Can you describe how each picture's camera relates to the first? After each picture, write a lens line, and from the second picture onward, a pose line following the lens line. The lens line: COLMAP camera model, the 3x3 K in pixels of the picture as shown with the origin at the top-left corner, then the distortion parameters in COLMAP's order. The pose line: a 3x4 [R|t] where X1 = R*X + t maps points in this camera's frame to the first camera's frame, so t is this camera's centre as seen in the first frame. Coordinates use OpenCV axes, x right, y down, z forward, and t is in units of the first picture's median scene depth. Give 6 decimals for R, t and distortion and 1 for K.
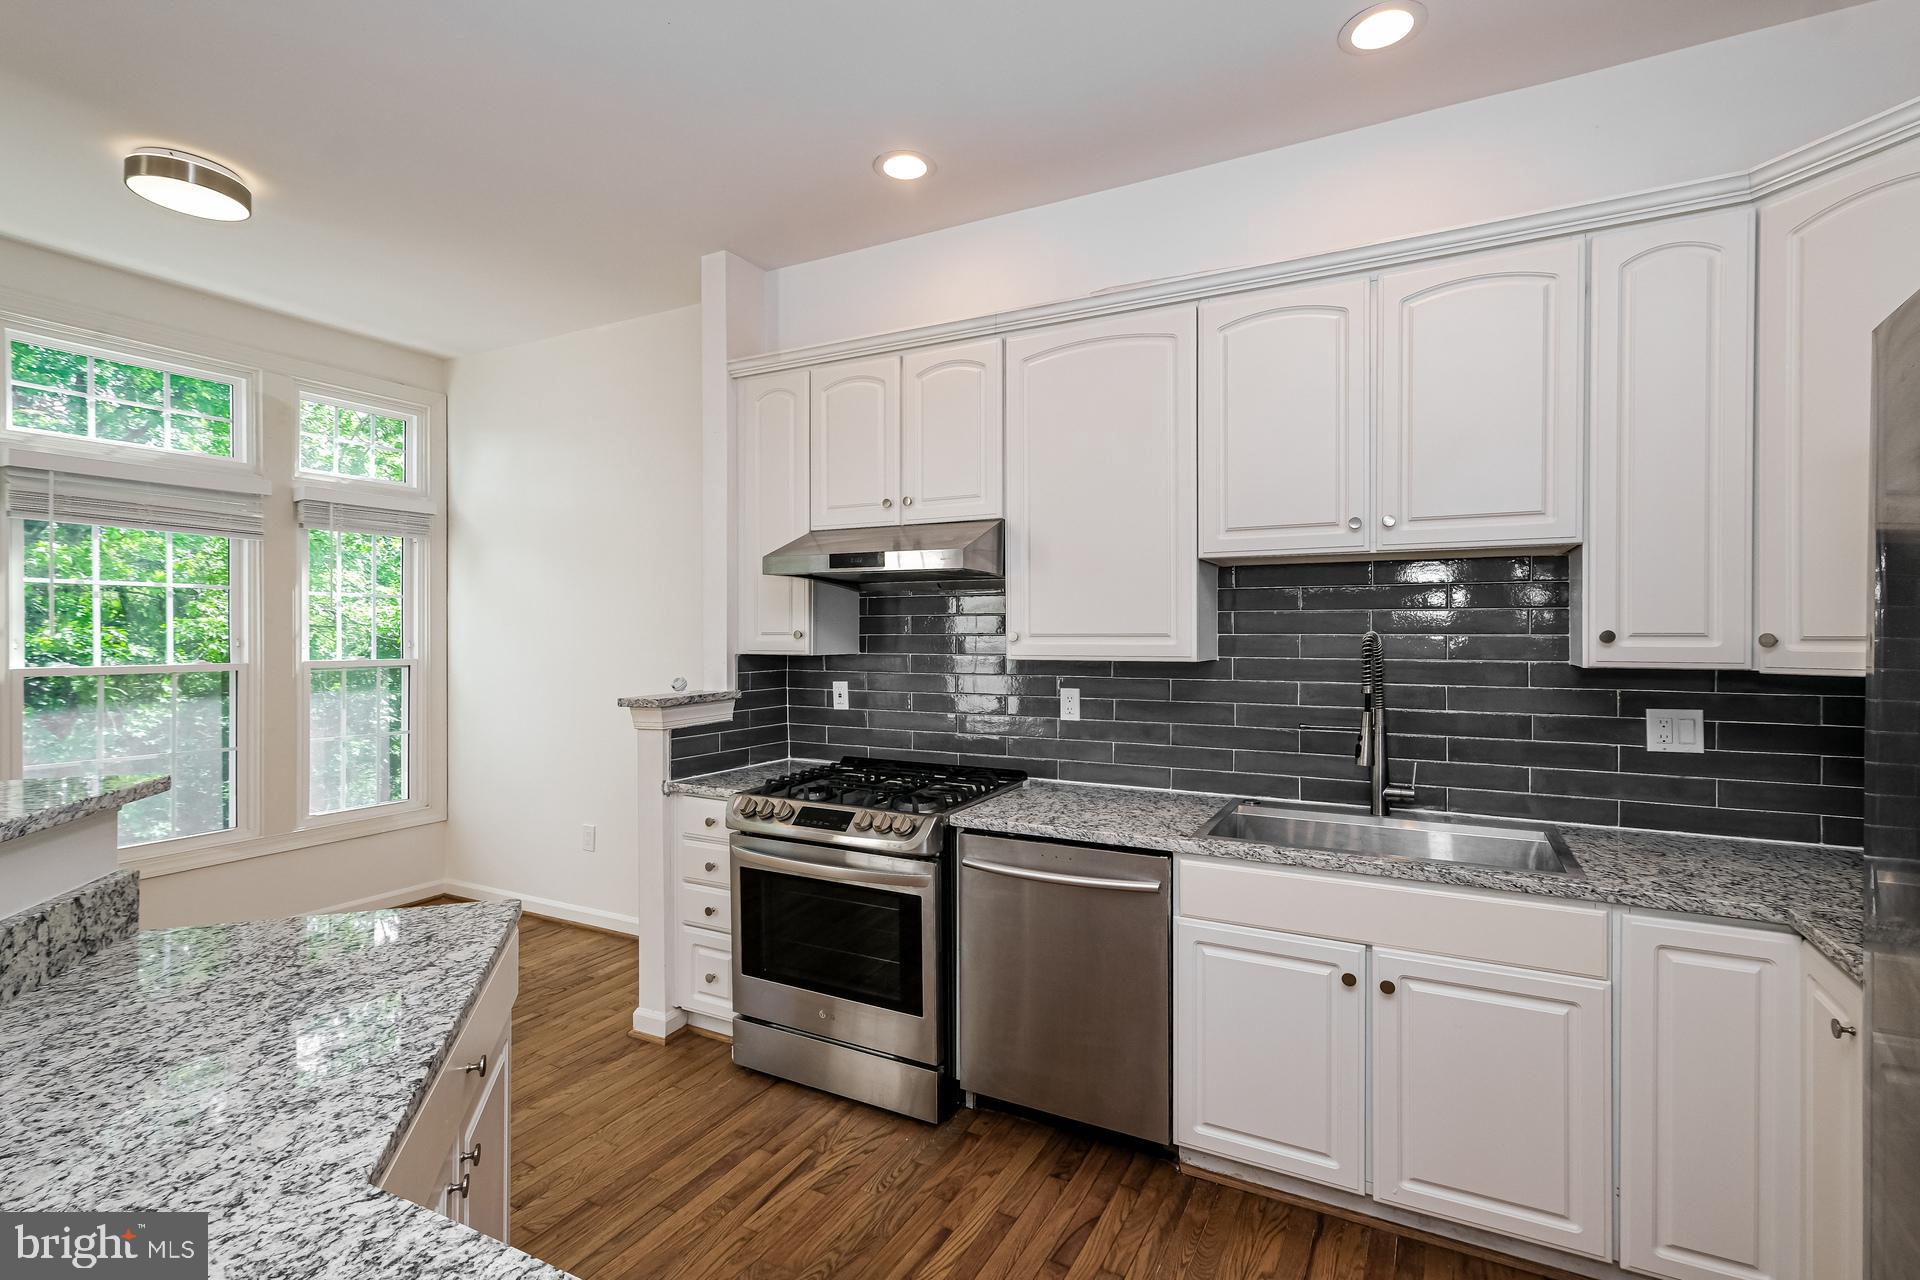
lens RADIAL K [[861.8, 0, 989.3], [0, 861.8, 632.9], [0, 0, 1]] dist [0.000981, 0.000433]
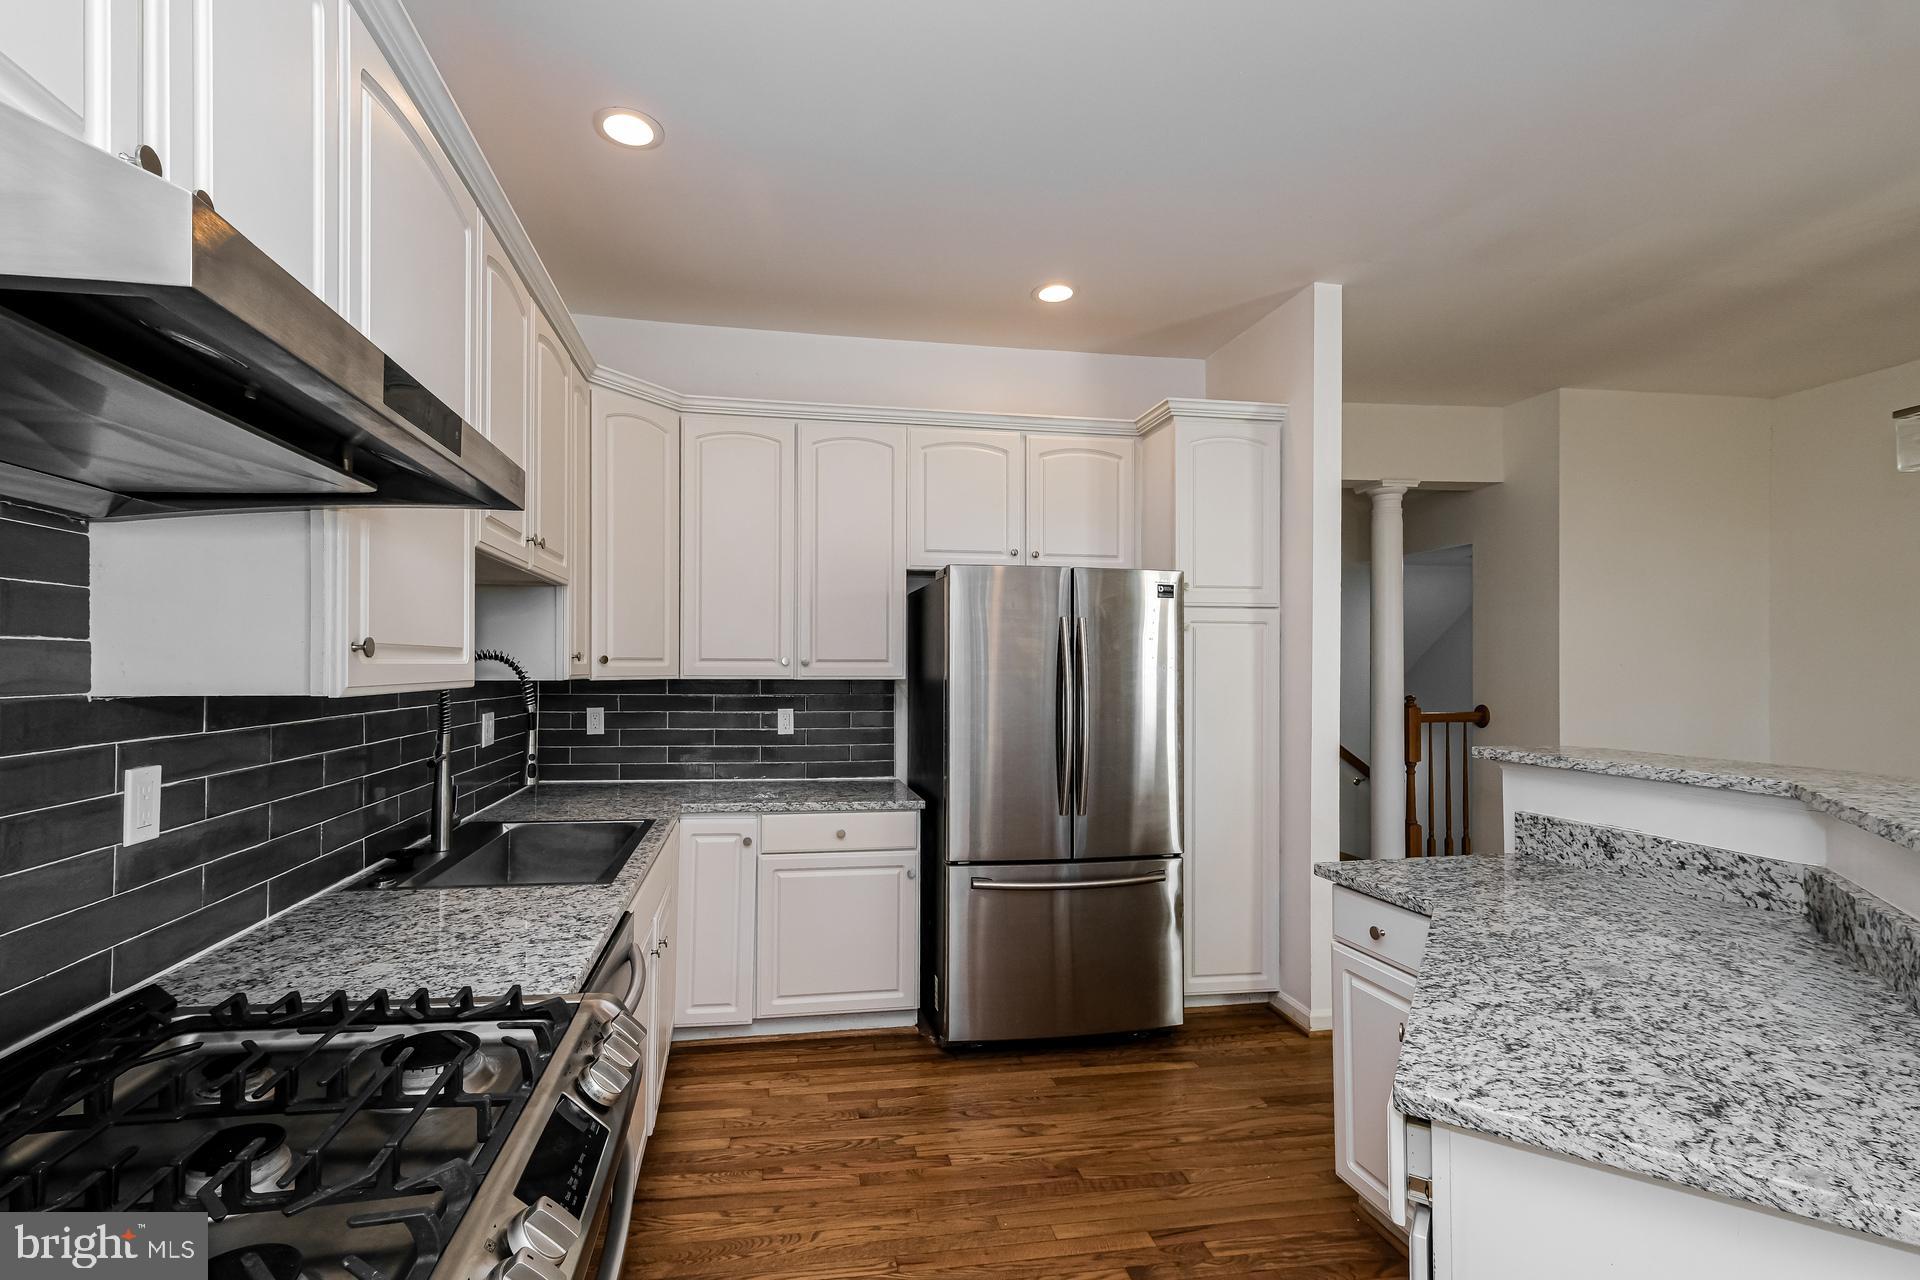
lens RADIAL K [[909.8, 0, 960.4], [0, 909.8, 679.7], [0, 0, 1]] dist [-0.002413, -0.000957]
pose [[-0.636226, -0.000608, 0.771502, -1.047841], [0.001959, 0.999995, 0.002404, 0.046723], [-0.771500, 0.003041, -0.636222, 2.040481]]
